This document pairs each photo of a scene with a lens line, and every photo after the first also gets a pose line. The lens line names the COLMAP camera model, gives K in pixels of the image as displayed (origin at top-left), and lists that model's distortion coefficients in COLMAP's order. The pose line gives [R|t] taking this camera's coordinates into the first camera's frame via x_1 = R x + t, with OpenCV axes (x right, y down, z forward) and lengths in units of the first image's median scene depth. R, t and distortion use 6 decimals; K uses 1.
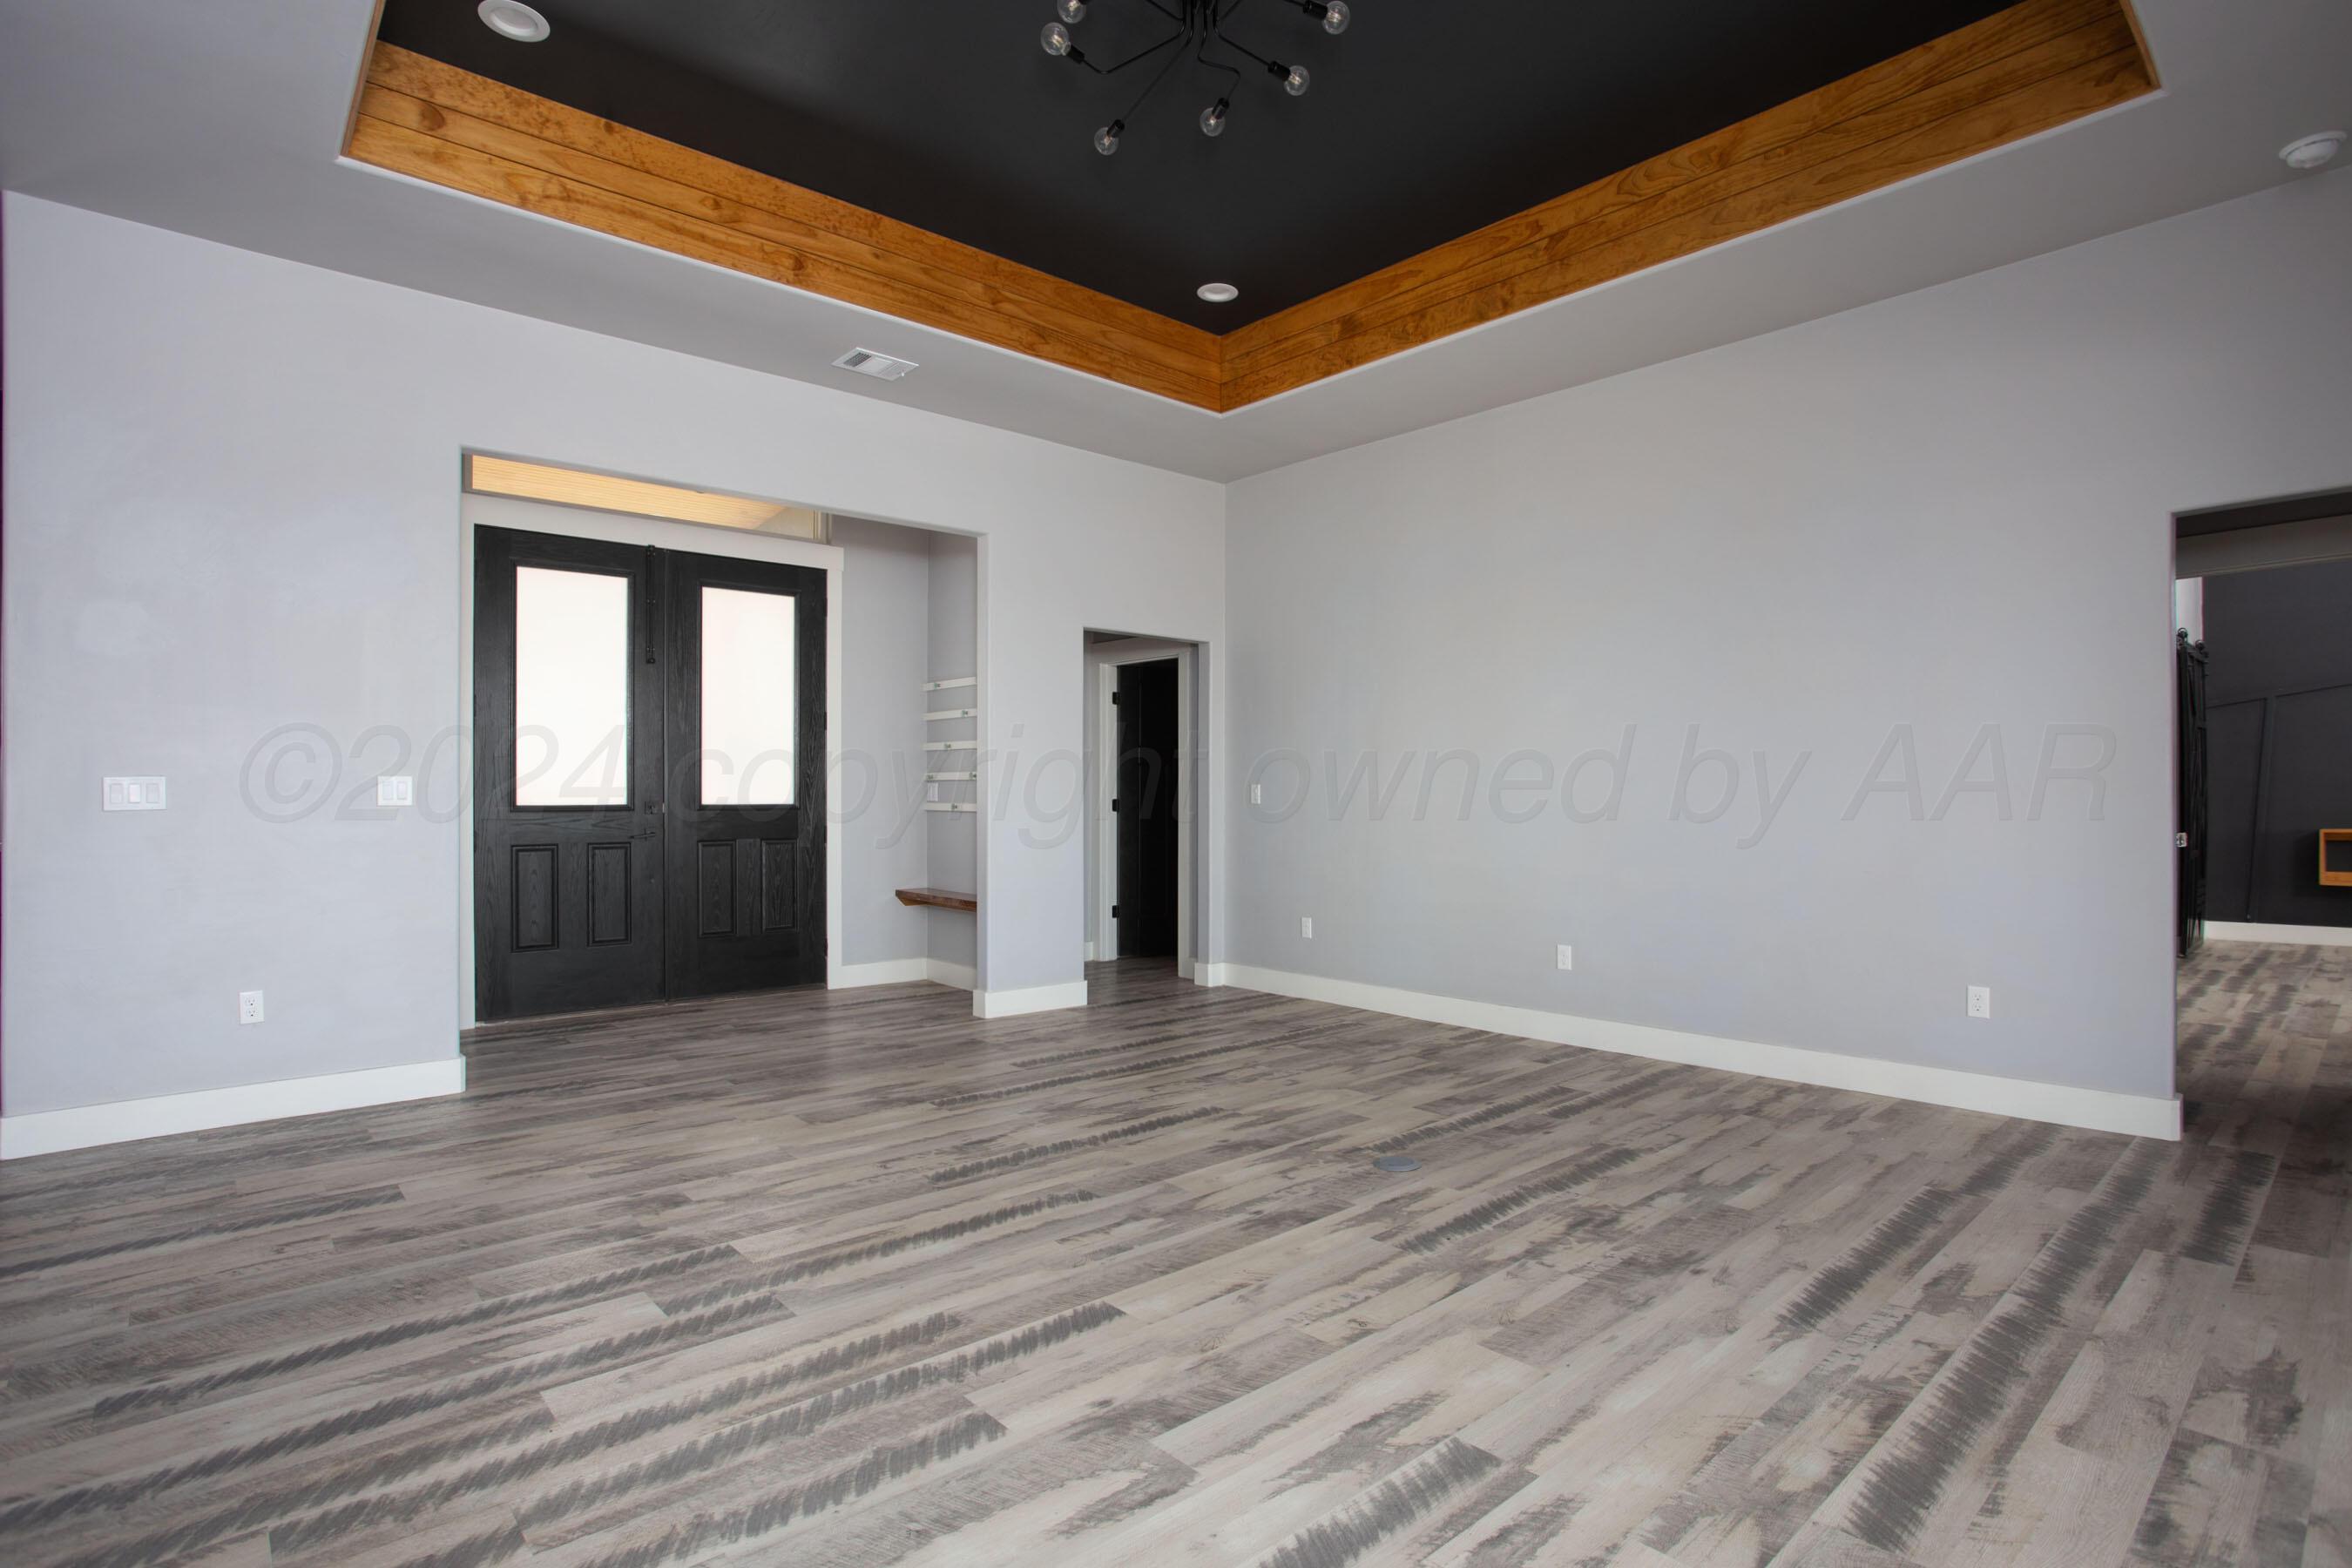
lens RADIAL K [[1172.9, 0, 1156.0], [0, 1172.9, 777.7], [0, 0, 1]] dist [-0.066614, 0.021157]
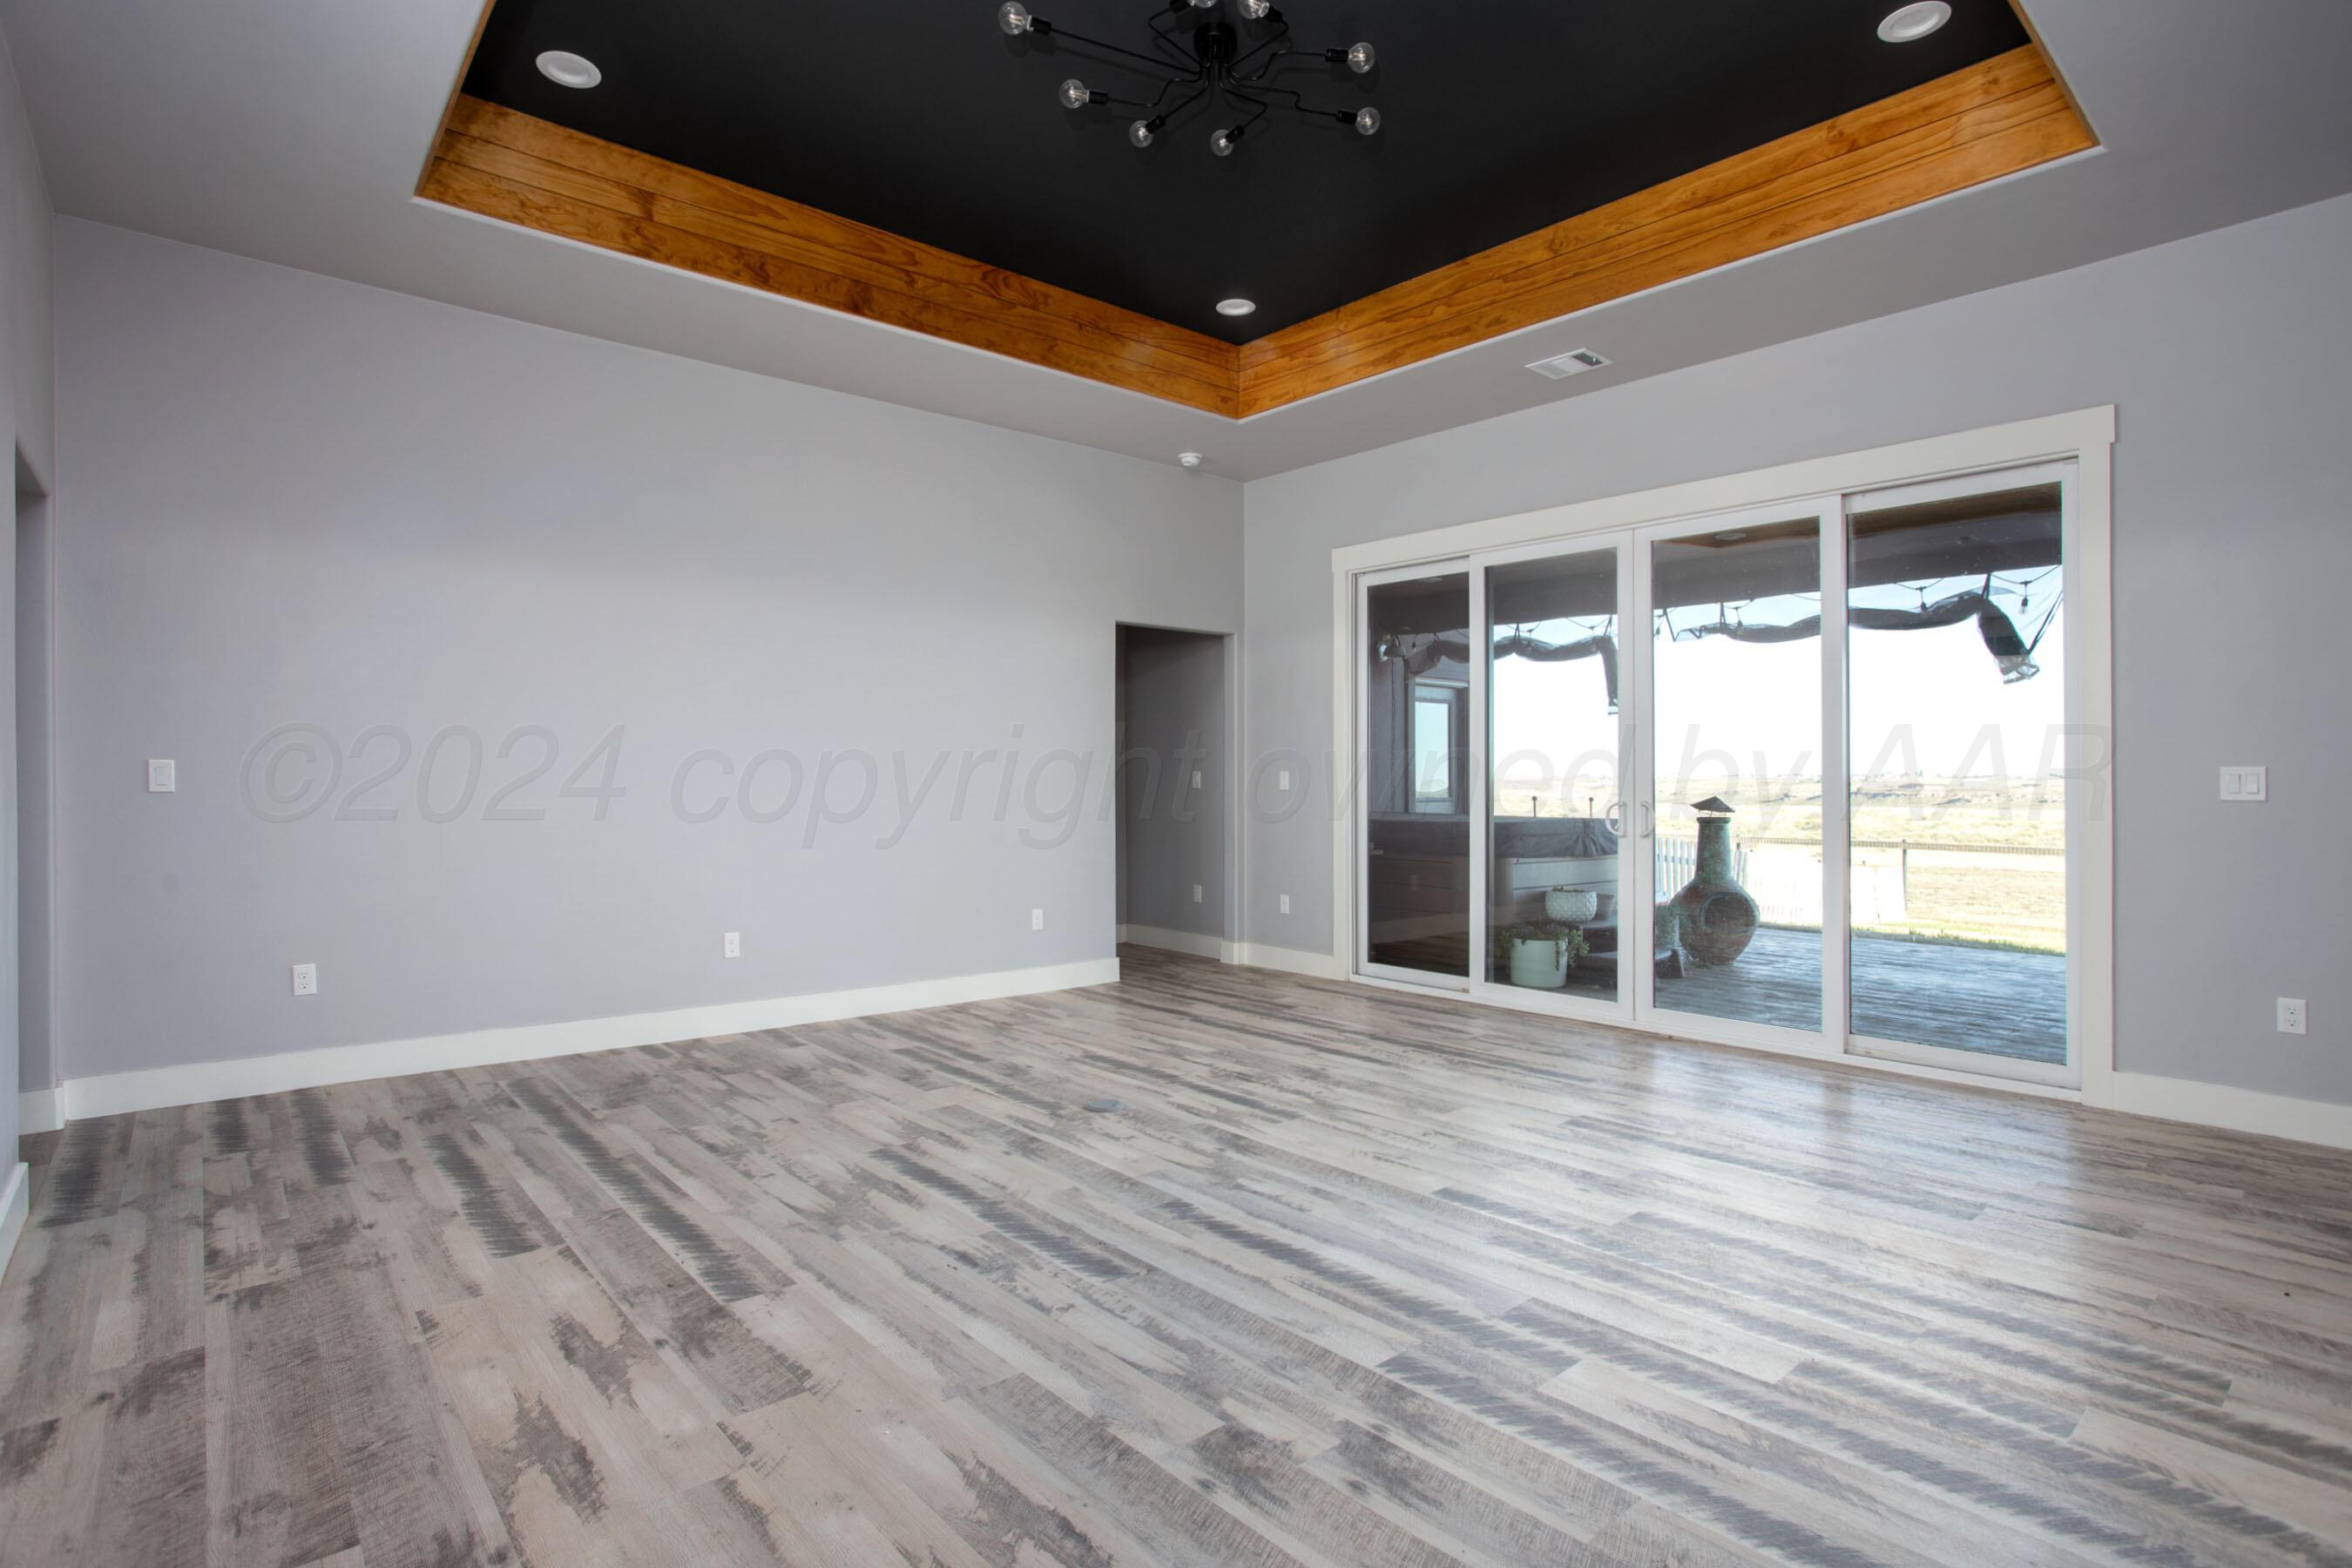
lens RADIAL K [[1172.9, 0, 1156.9], [0, 1172.9, 789.8], [0, 0, 1]] dist [-0.066614, 0.021157]
pose [[0.000308, -0.005200, 0.999986, -1.118642], [-0.020404, 0.999778, 0.005206, 0.013733], [-0.999792, -0.020405, 0.000202, 1.124477]]
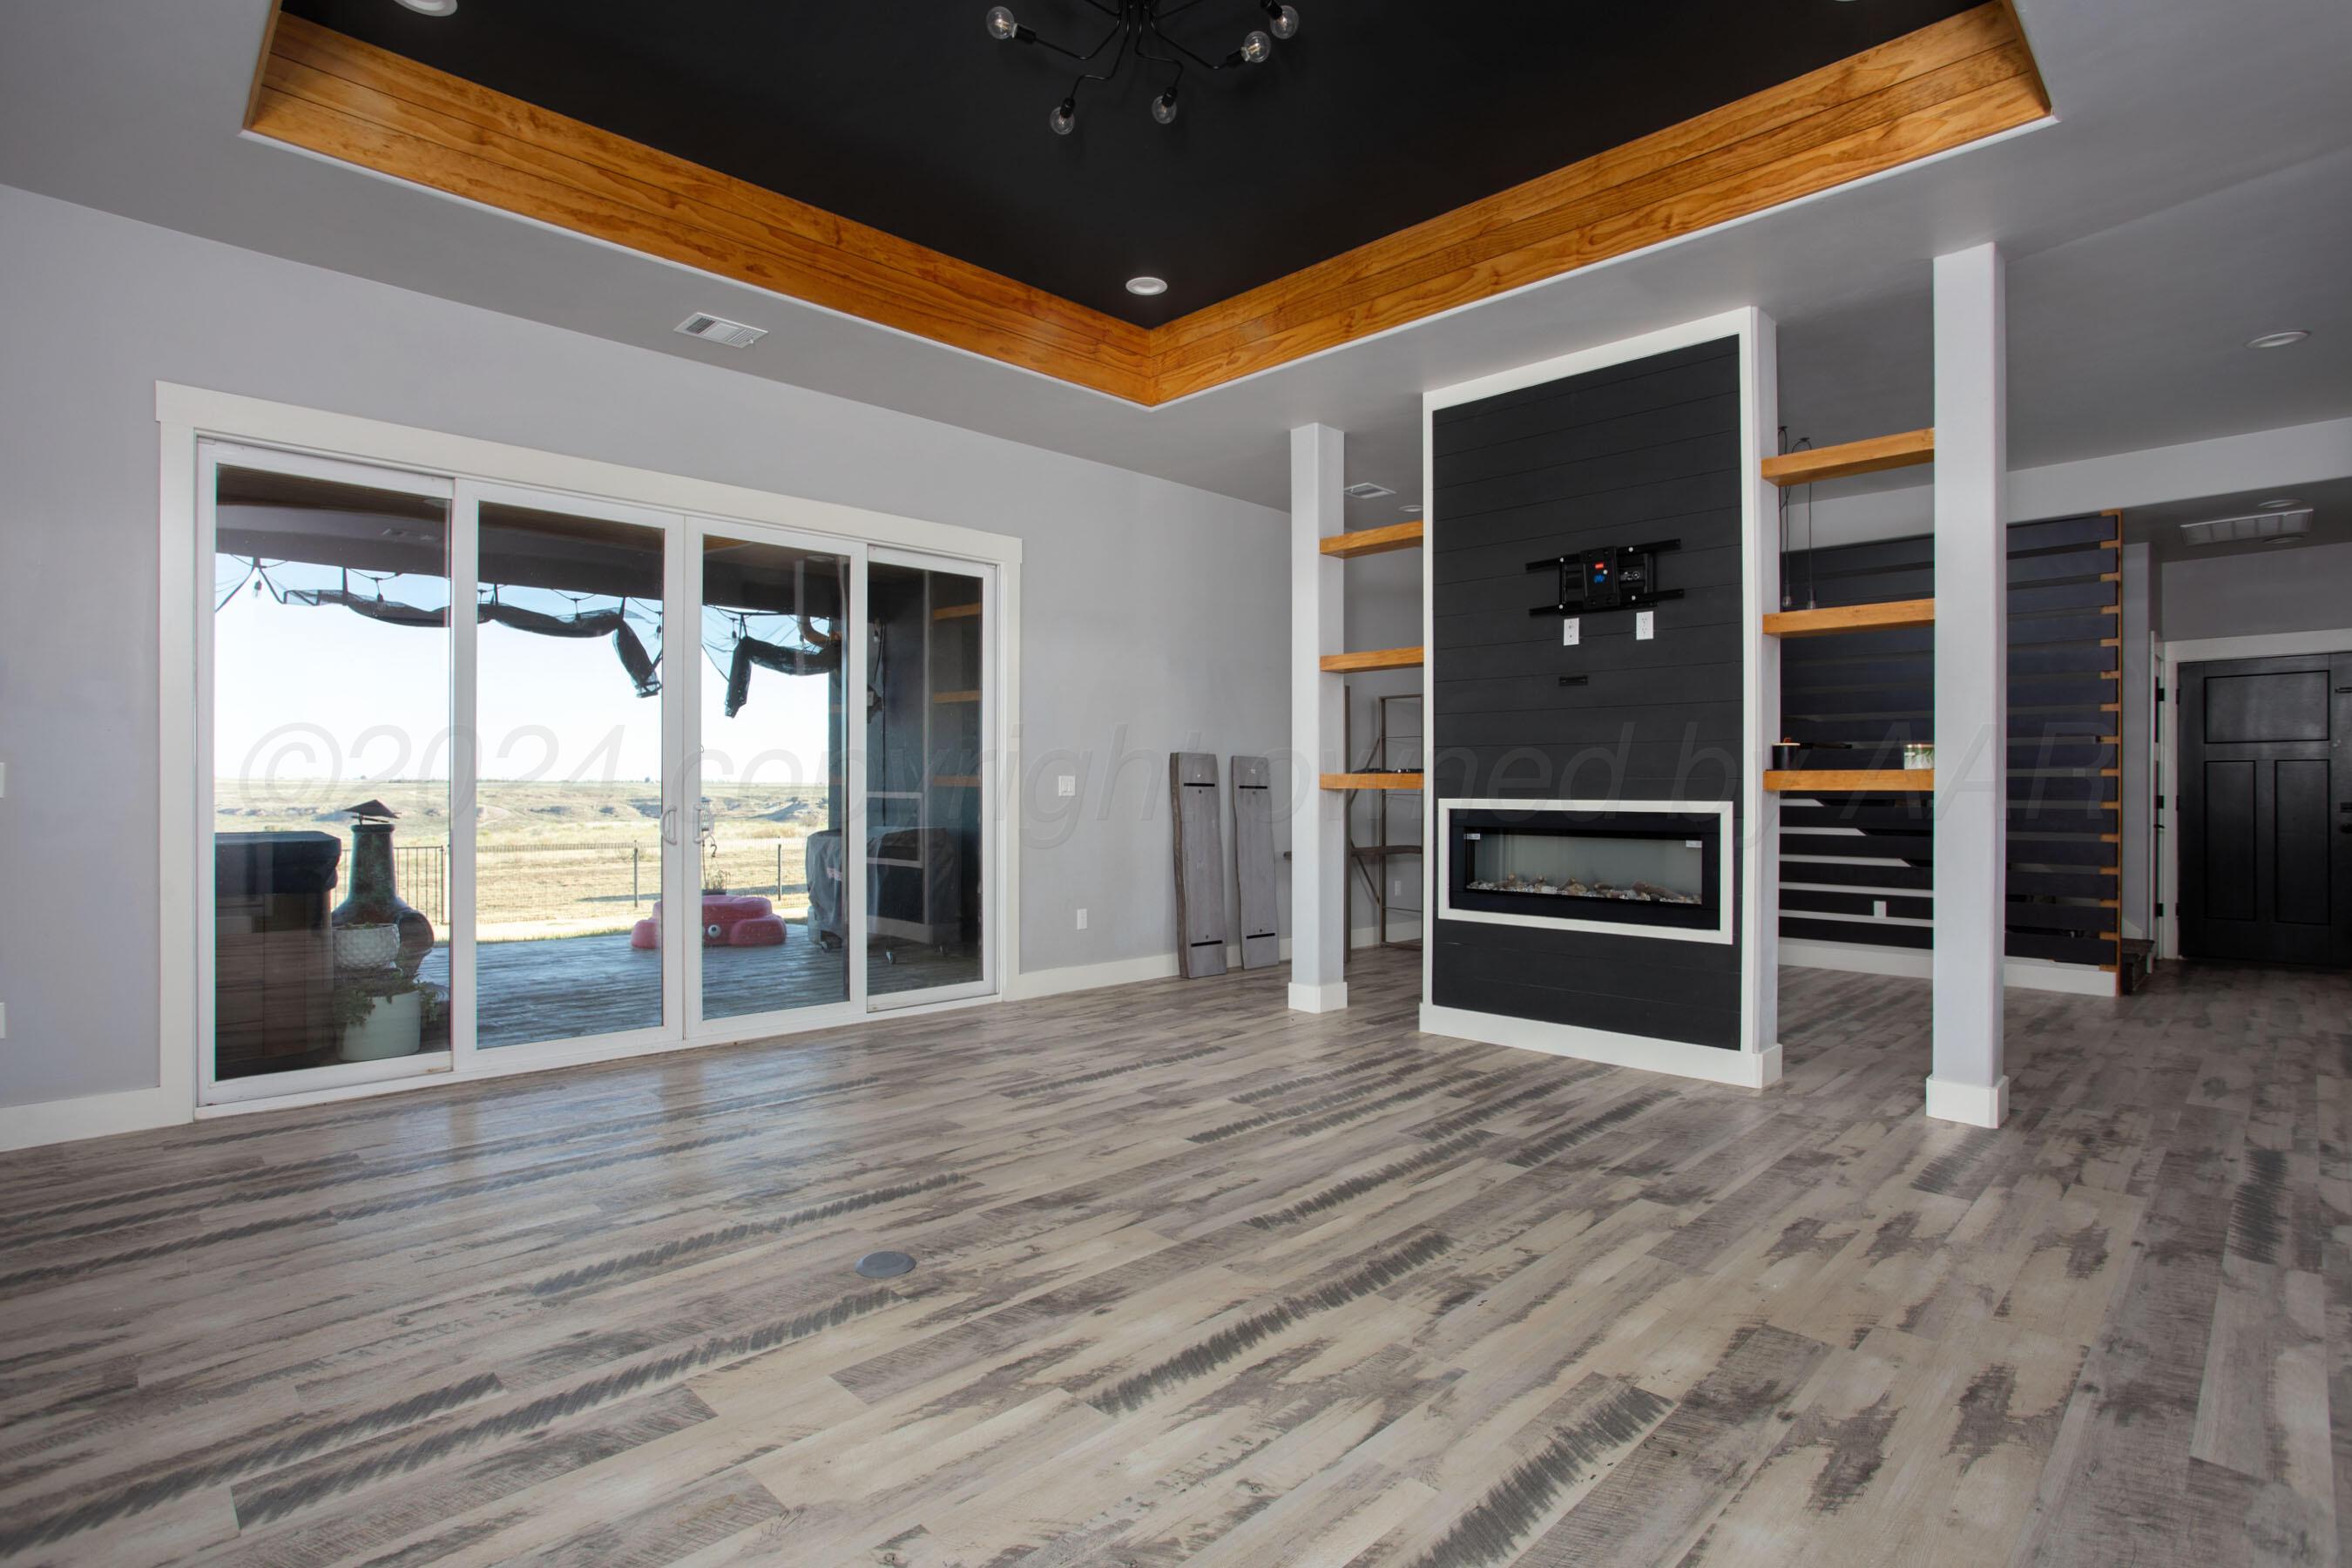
lens RADIAL K [[1172.9, 0, 1192.8], [0, 1172.9, 789.3], [0, 0, 1]] dist [-0.066614, 0.021157]
pose [[-0.995963, -0.001408, -0.089759, 0.084489], [0.000022, 0.999873, -0.015932, 0.028520], [0.089770, -0.015870, -0.995836, 2.121552]]
